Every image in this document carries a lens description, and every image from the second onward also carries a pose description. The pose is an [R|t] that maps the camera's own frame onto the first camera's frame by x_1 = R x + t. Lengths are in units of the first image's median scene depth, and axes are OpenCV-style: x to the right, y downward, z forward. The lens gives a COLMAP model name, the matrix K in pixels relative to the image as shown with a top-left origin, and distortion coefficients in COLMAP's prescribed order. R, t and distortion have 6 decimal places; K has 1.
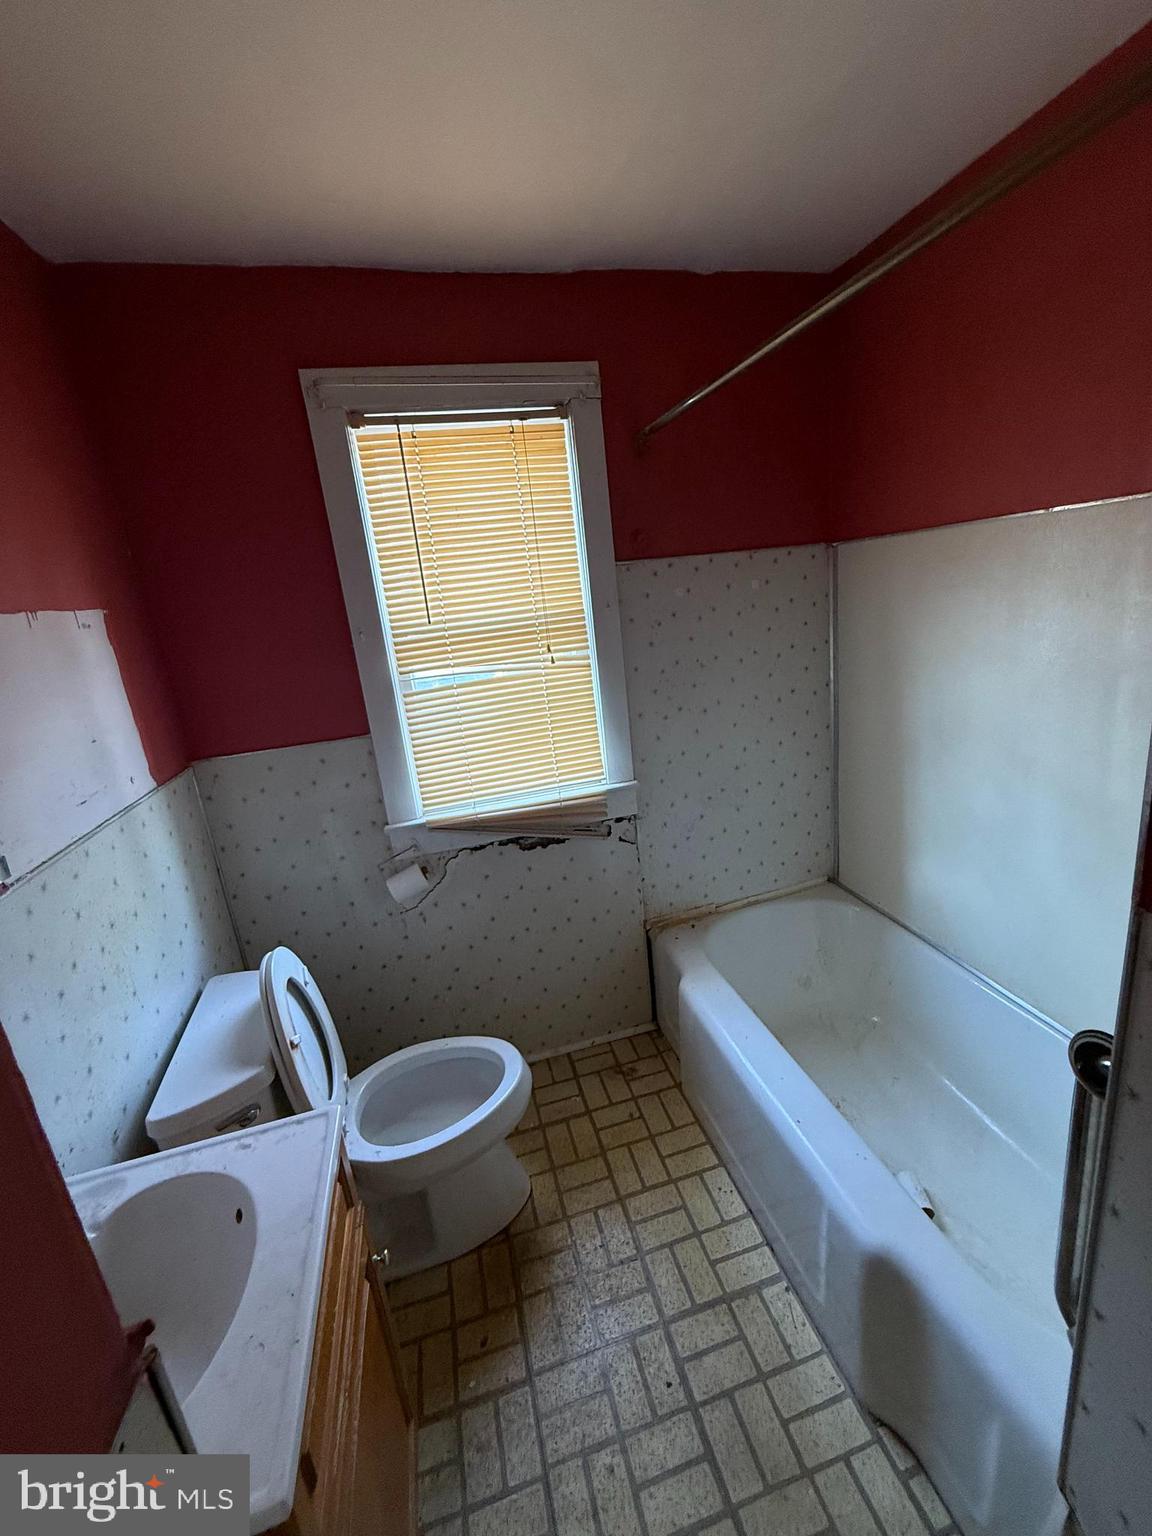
lens RADIAL K [[615.3, 0, 571.6], [0, 615.3, 761.2], [0, 0, 1]] dist [0.001849, 0.000161]
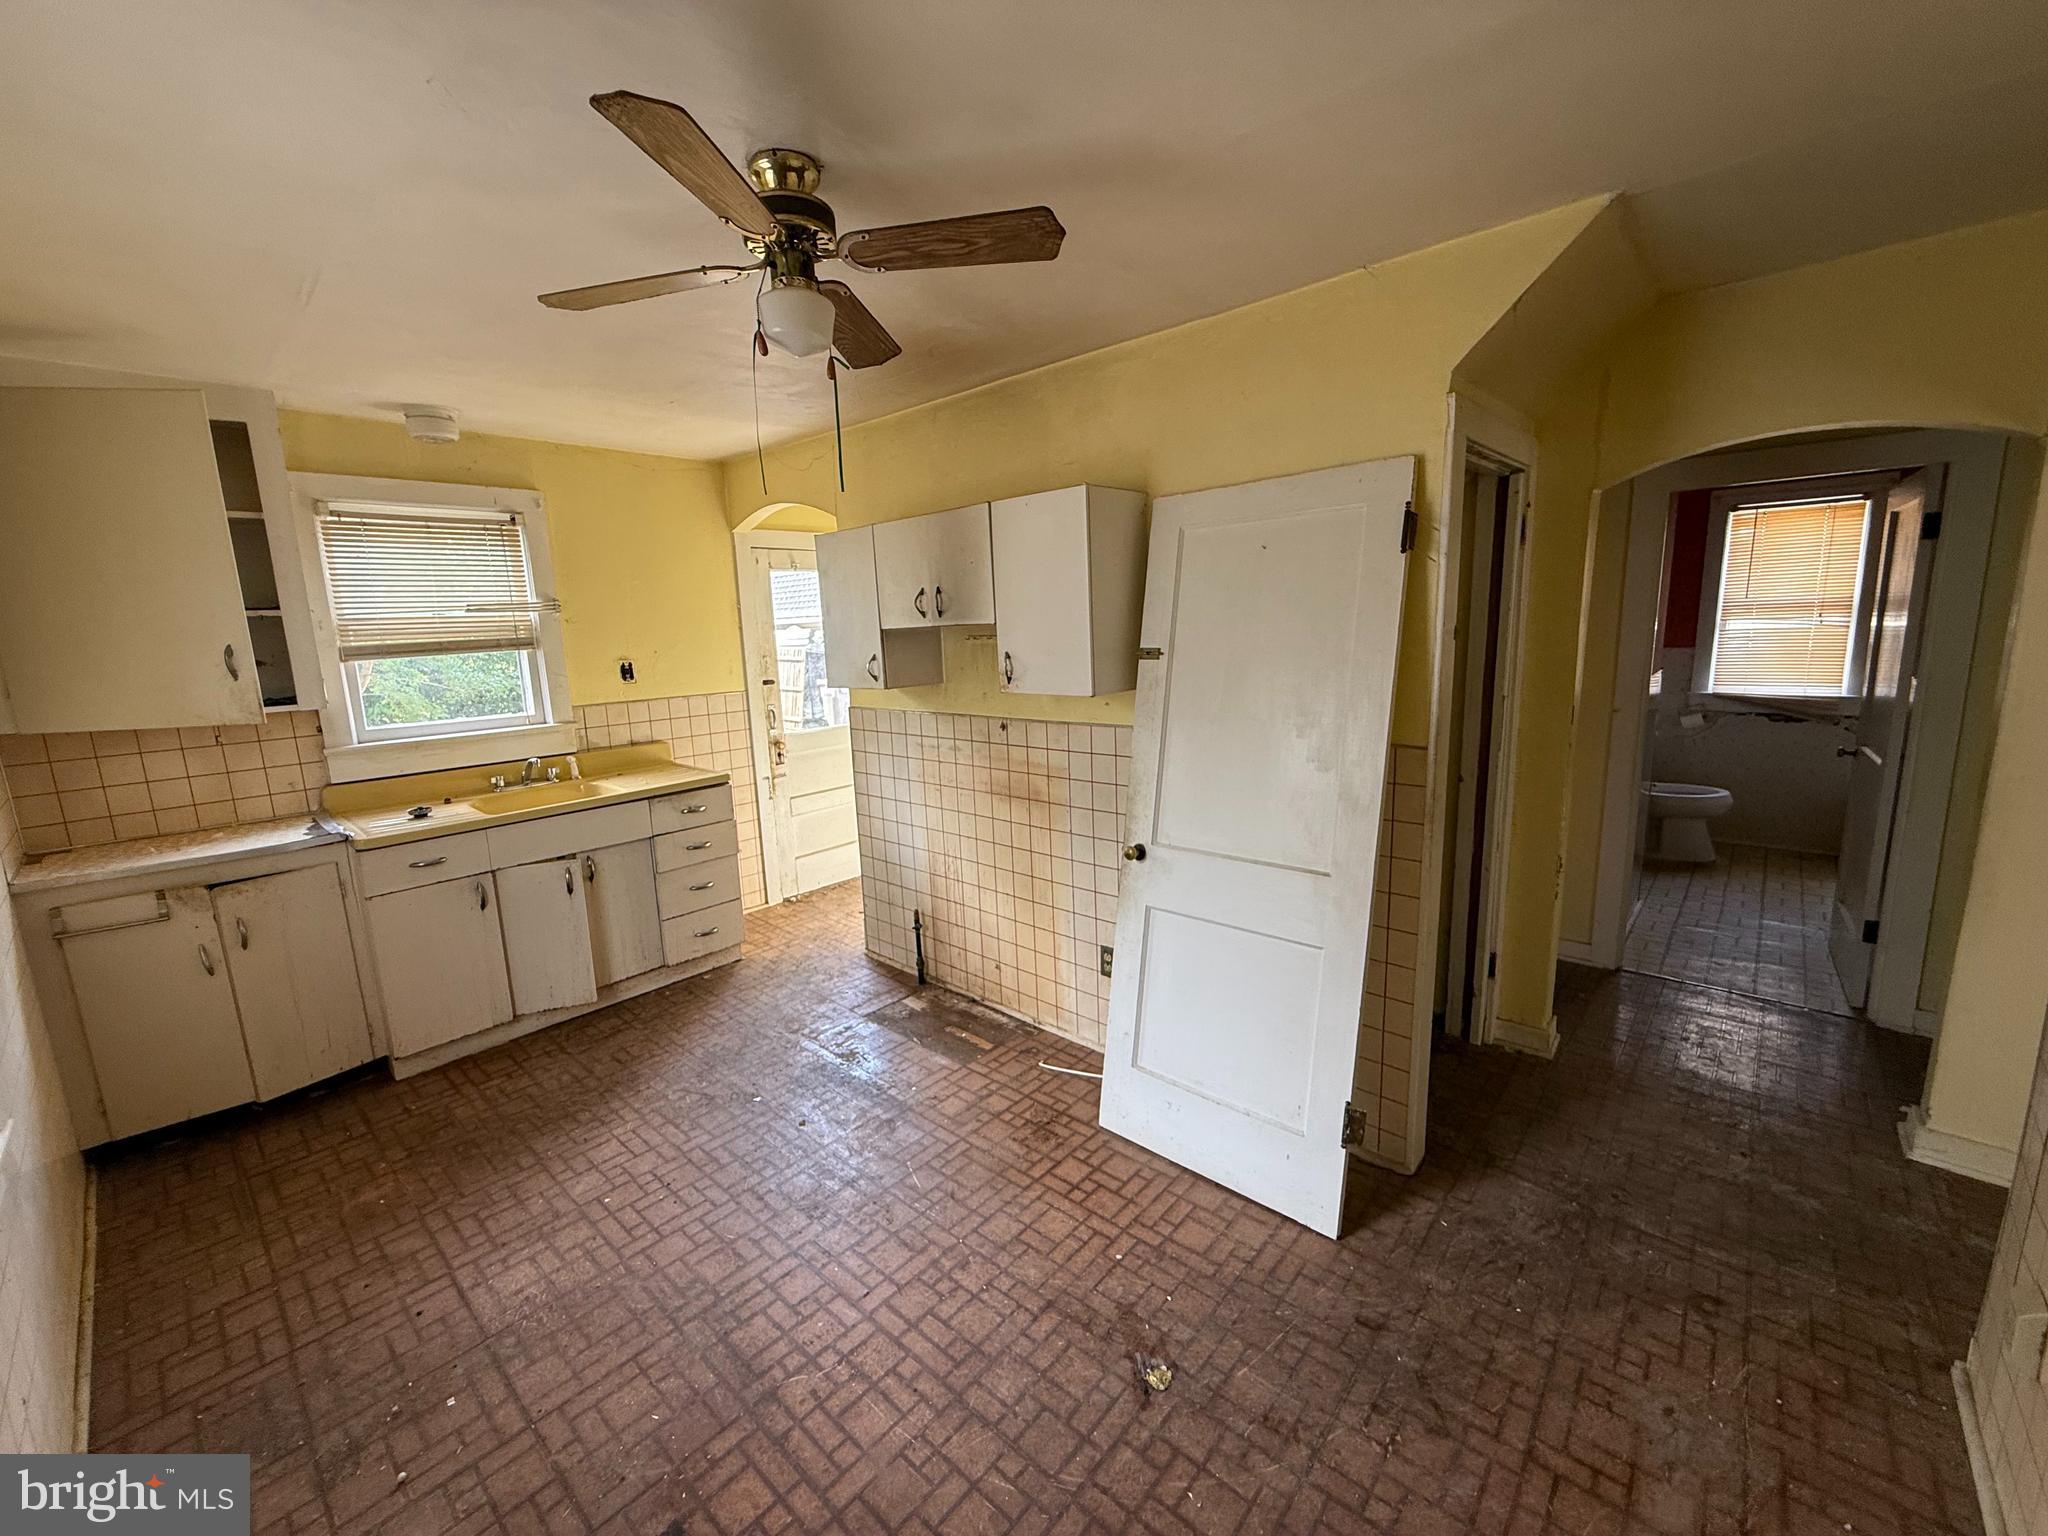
lens RADIAL K [[820.4, 0, 1029.8], [0, 820.4, 766.8], [0, 0, 1]] dist [0.001849, 0.000161]
pose [[0.546516, 0.232792, -0.804443, 0.790070], [-0.234484, 0.964702, 0.119866, 0.549617], [0.803951, 0.123121, 0.581811, -2.431875]]
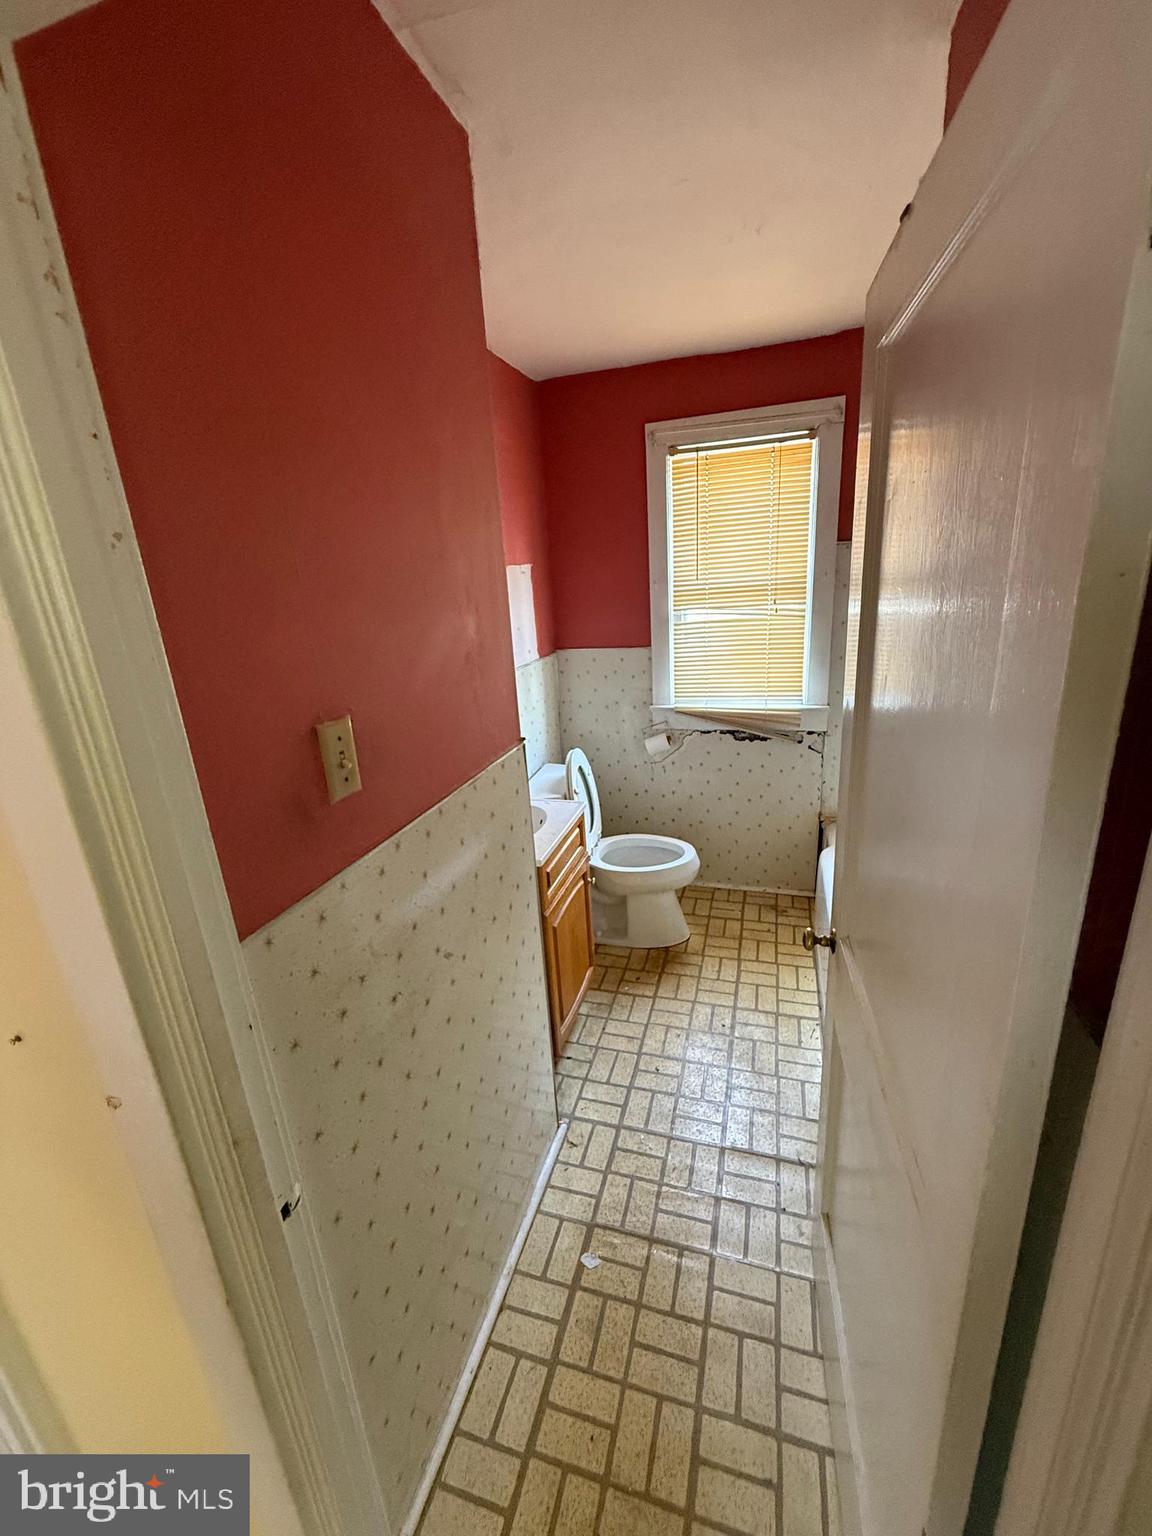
lens RADIAL K [[615.3, 0, 575.1], [0, 615.3, 763.6], [0, 0, 1]] dist [0.001849, 0.000161]
pose [[0.850483, 0.205845, -0.484053, 0.339382], [-0.164444, 0.978171, 0.127040, 0.082047], [0.499637, -0.028445, 0.865768, -0.494948]]
